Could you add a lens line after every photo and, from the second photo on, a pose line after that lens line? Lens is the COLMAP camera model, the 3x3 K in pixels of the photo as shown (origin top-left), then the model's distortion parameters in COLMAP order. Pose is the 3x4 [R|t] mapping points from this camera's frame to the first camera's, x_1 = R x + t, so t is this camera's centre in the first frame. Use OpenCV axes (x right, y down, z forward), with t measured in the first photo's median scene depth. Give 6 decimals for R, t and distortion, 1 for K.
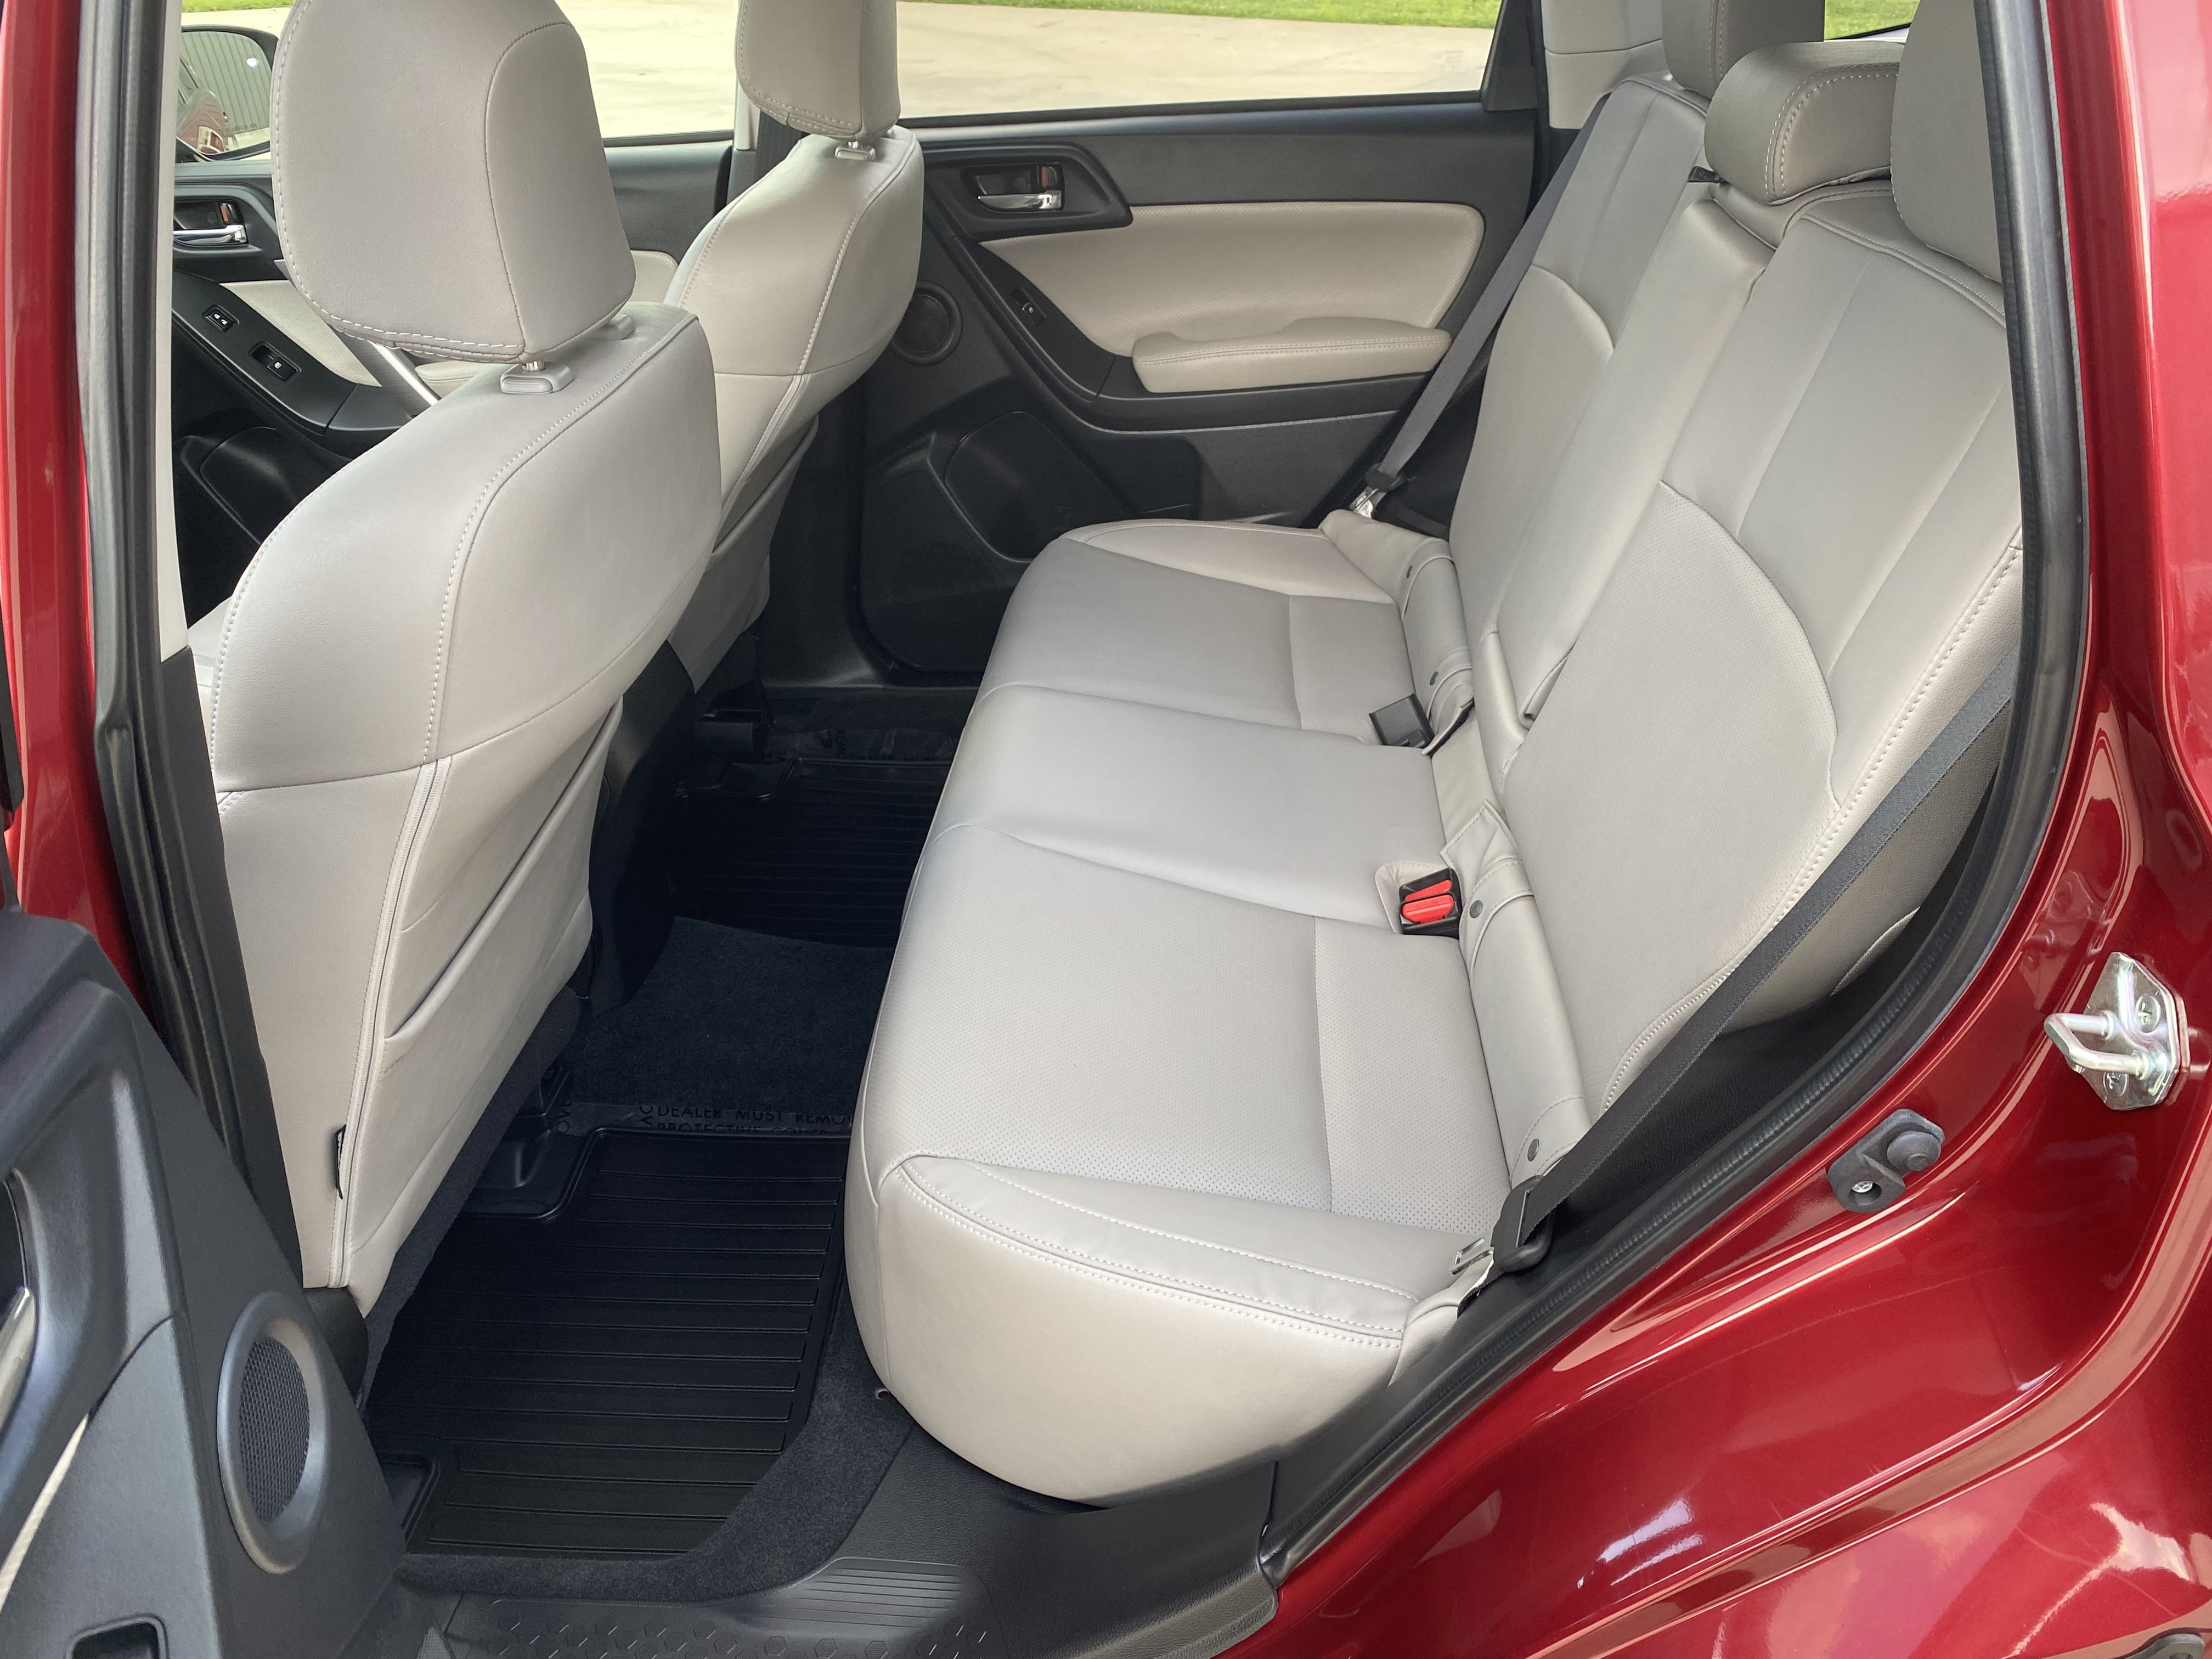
lens RADIAL K [[1677.0, 0, 1103.3], [0, 1677.0, 814.2], [0, 0, 1]] dist [0.110482, -0.201981]
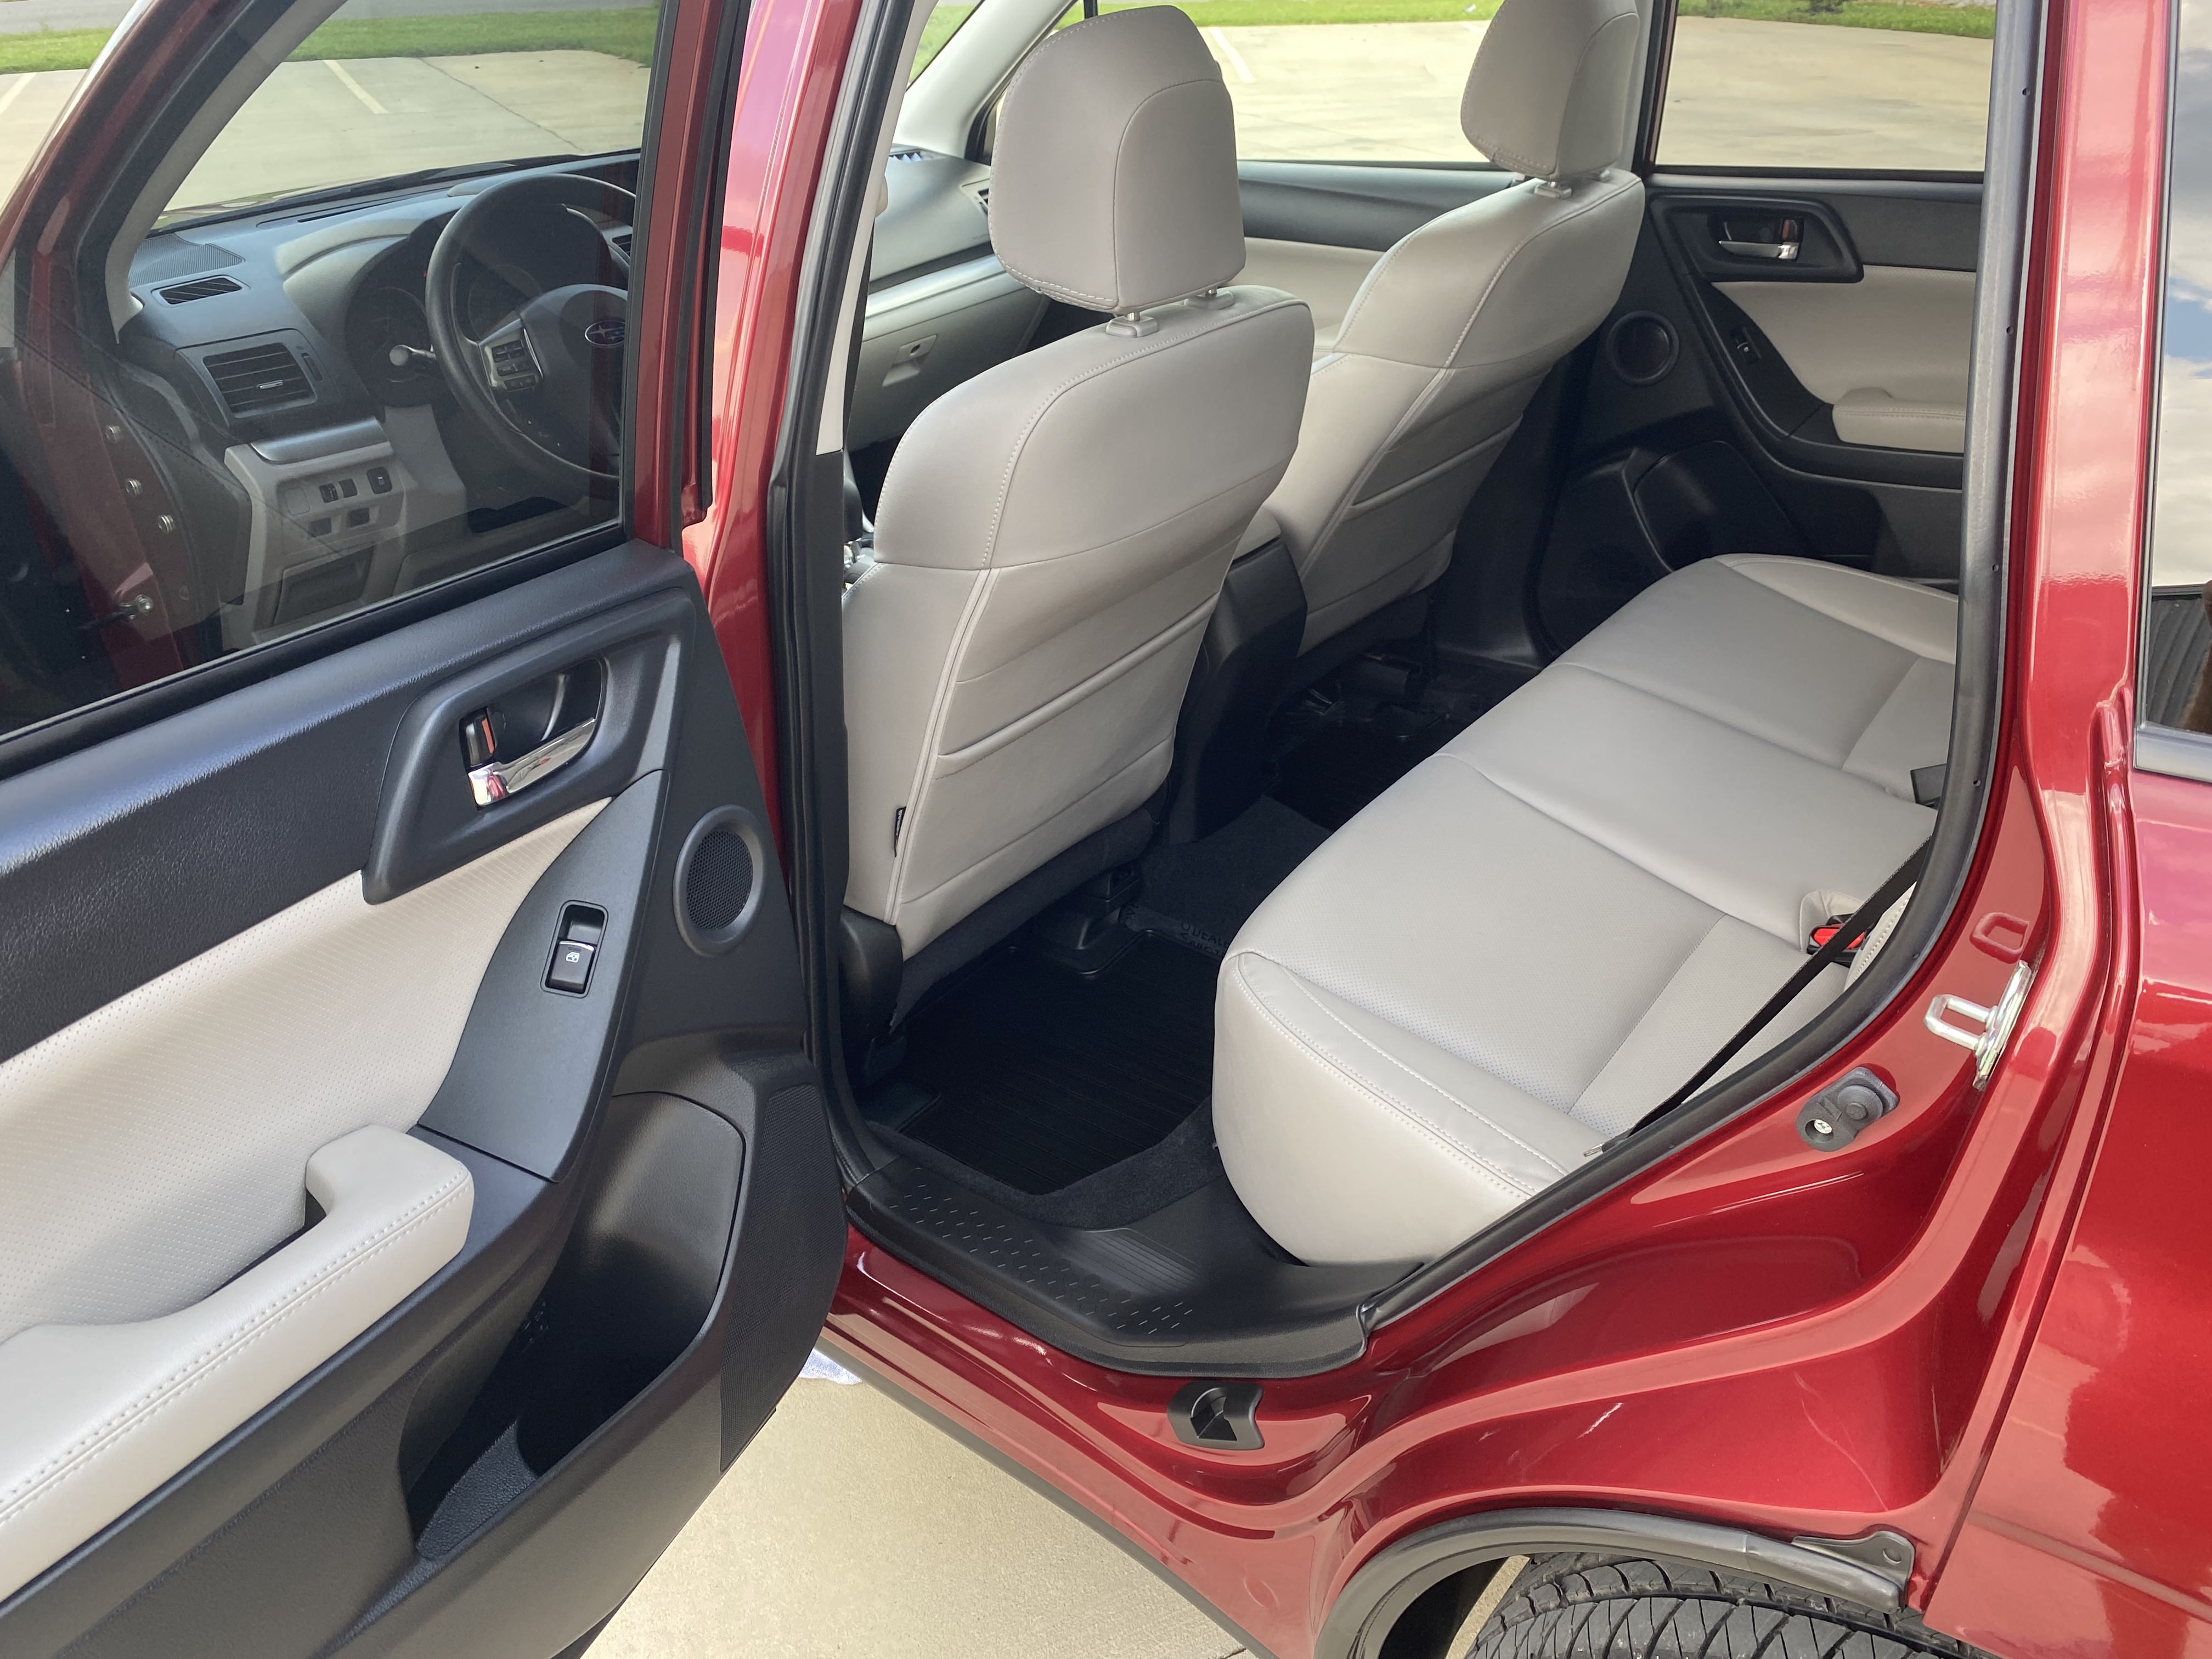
lens RADIAL K [[1688.9, 0, 1106.0], [0, 1688.9, 829.5], [0, 0, 1]] dist [-0.001271, -0.007030]
pose [[0.837486, 0.261925, -0.479596, 0.244943], [-0.262655, 0.962559, 0.067032, 0.033321], [0.479196, 0.069830, 0.874925, -0.122475]]
